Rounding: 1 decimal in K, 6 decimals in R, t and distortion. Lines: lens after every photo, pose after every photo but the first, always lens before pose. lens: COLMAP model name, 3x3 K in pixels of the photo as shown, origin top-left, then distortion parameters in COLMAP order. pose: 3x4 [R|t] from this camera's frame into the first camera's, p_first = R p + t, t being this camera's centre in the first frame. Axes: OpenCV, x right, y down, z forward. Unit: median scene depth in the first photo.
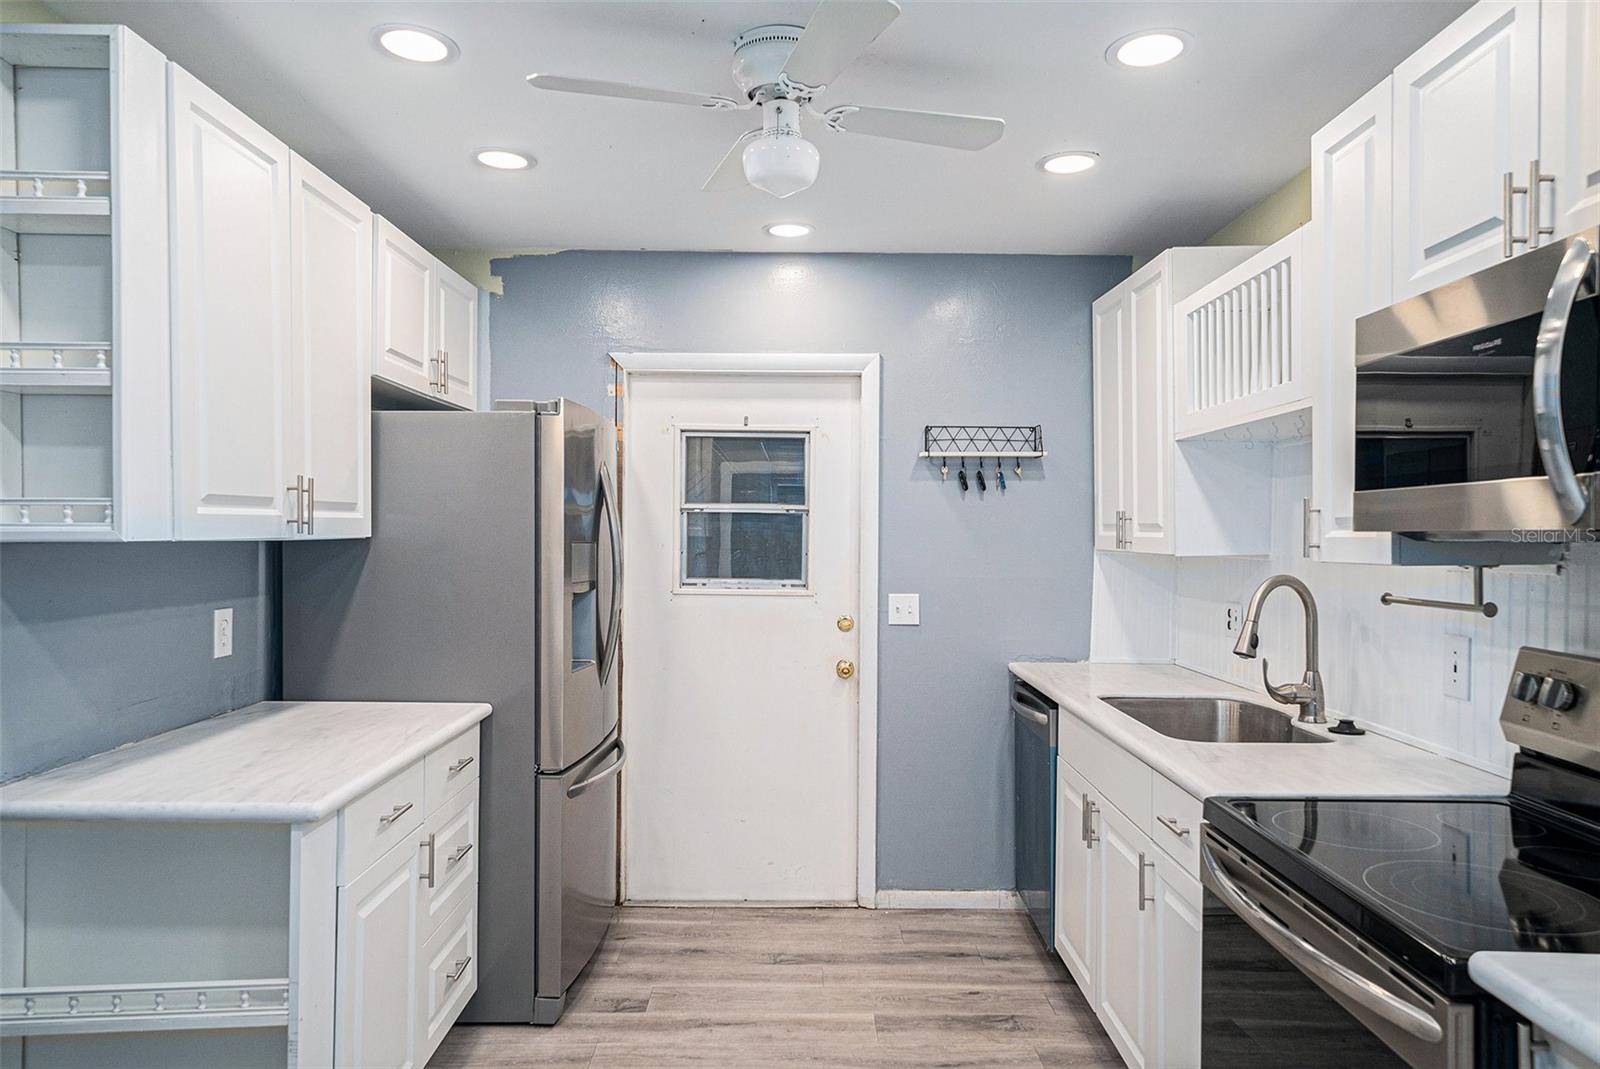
lens RADIAL K [[1066.7, 0, 795.8], [0, 1066.7, 547.2], [0, 0, 1]] dist [-0.053913, -0.000557]
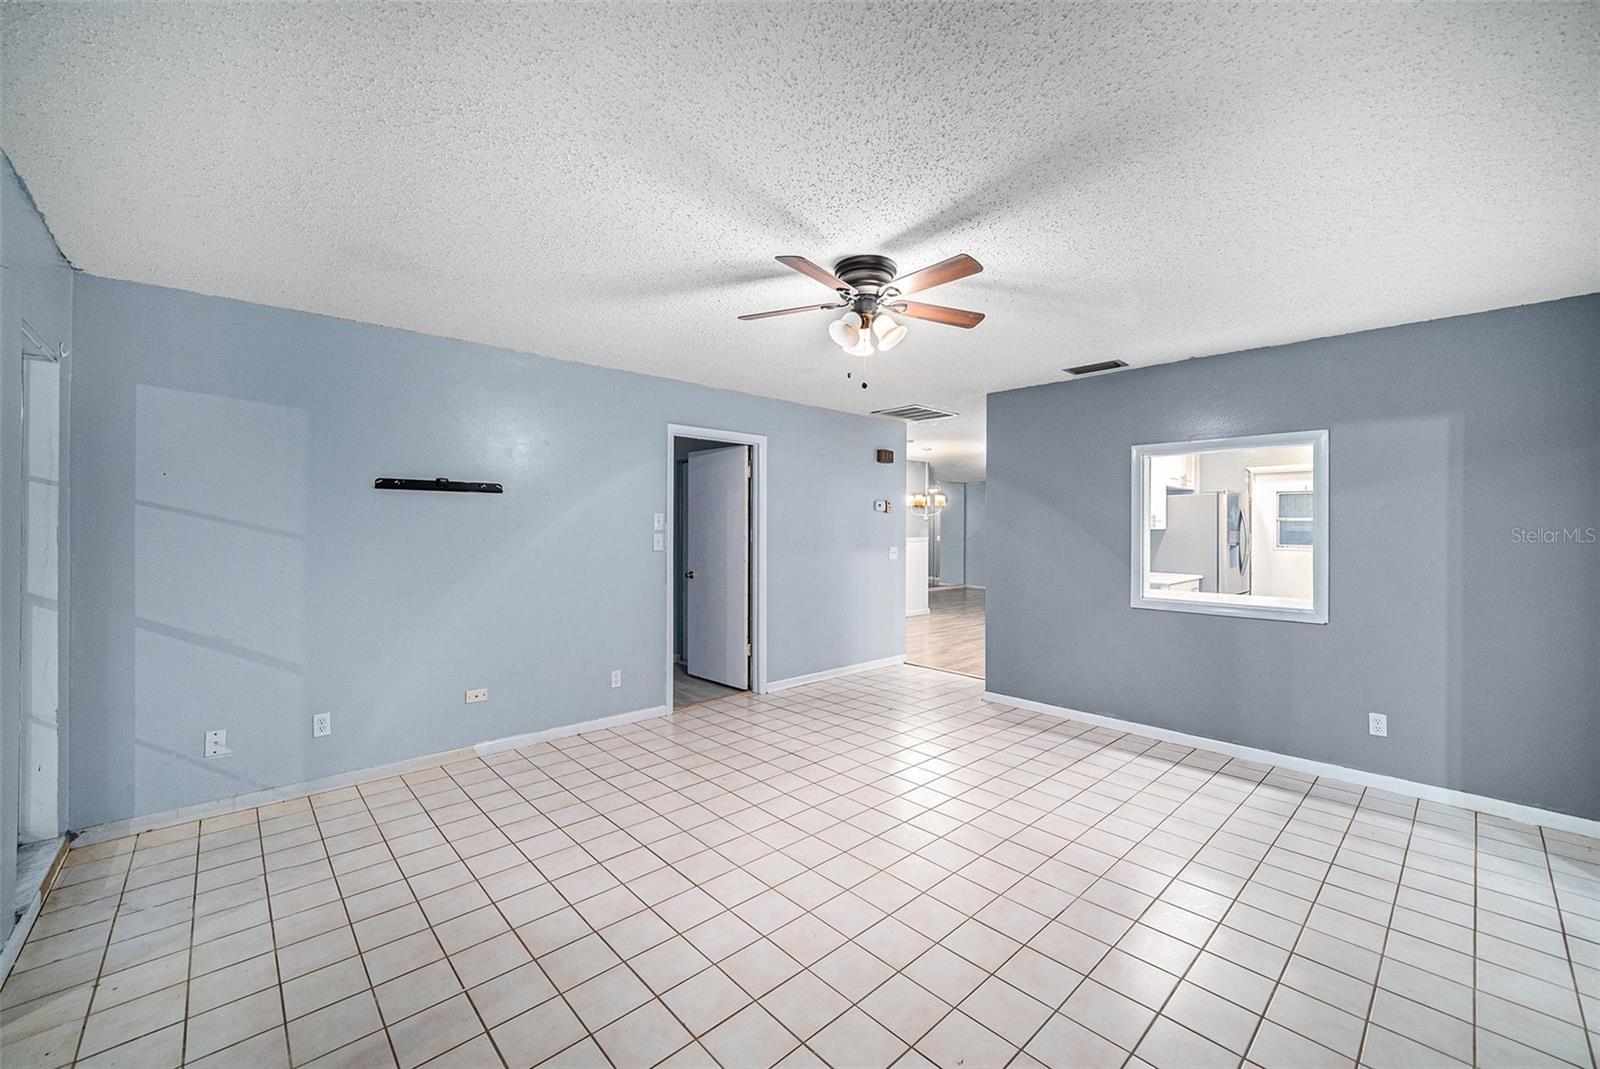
lens RADIAL K [[627.3, 0, 792.4], [0, 627.3, 531.4], [0, 0, 1]] dist [0.000650, -0.000128]
pose [[0.683959, 0.000959, -0.729520, 0.258116], [-0.010102, 0.999916, -0.008156, 0.023612], [0.729450, 0.012948, 0.683911, -1.216271]]
